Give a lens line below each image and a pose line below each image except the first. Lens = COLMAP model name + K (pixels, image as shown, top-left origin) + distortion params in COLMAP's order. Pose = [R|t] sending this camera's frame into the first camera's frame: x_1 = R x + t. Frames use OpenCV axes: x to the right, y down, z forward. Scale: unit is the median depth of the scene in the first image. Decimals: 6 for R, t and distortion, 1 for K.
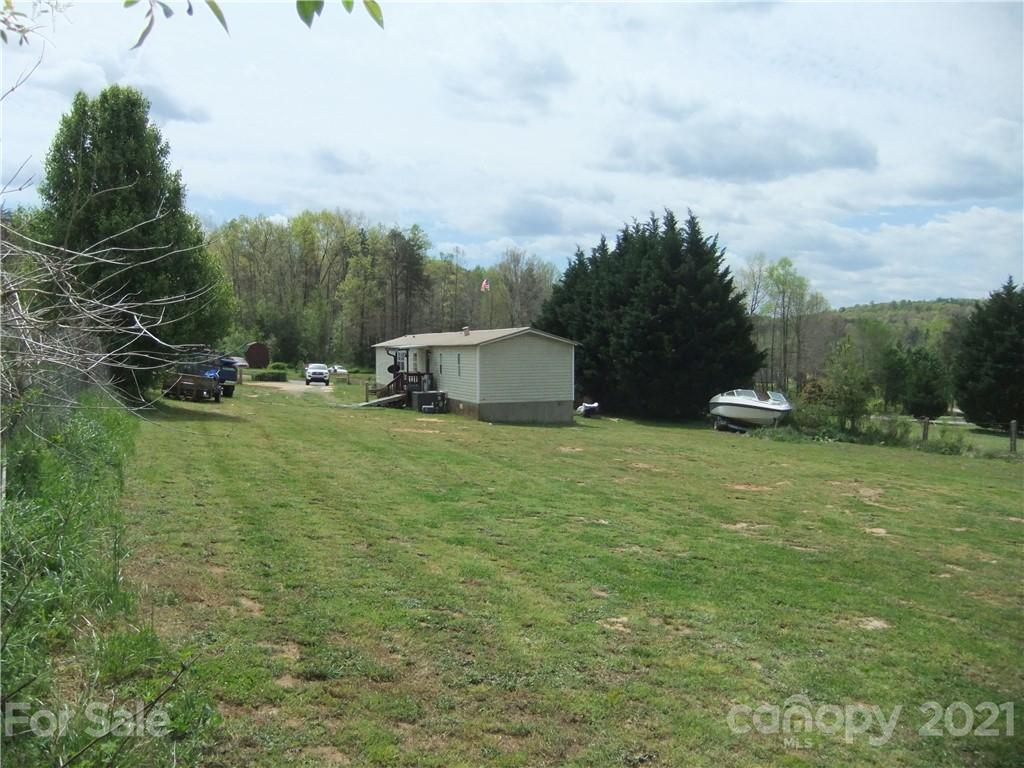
lens RADIAL K [[774.4, 0, 498.5], [0, 774.4, 374.7], [0, 0, 1]] dist [-0.079688, 0.072750]
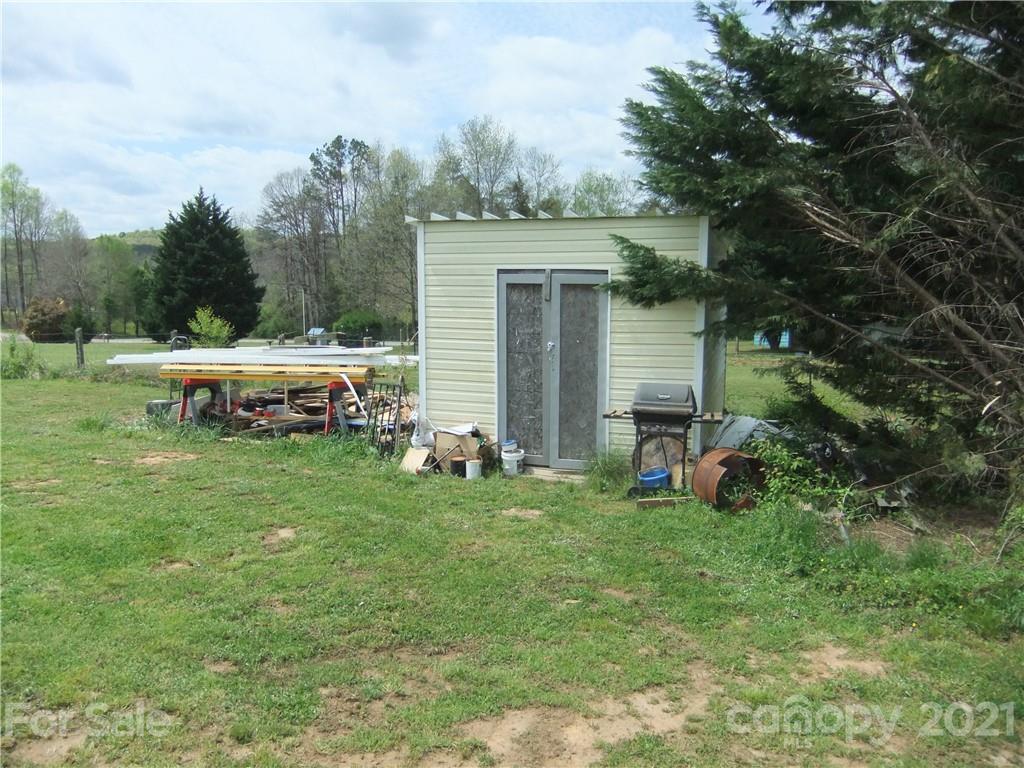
lens RADIAL K [[754.1, 0, 513.6], [0, 754.1, 384.2], [0, 0, 1]] dist [-0.040478, -0.000019]
pose [[0.627195, -0.108355, 0.771288, 0.225791], [0.022823, 0.992407, 0.120859, 0.022202], [-0.778528, -0.058199, 0.624906, 0.098611]]
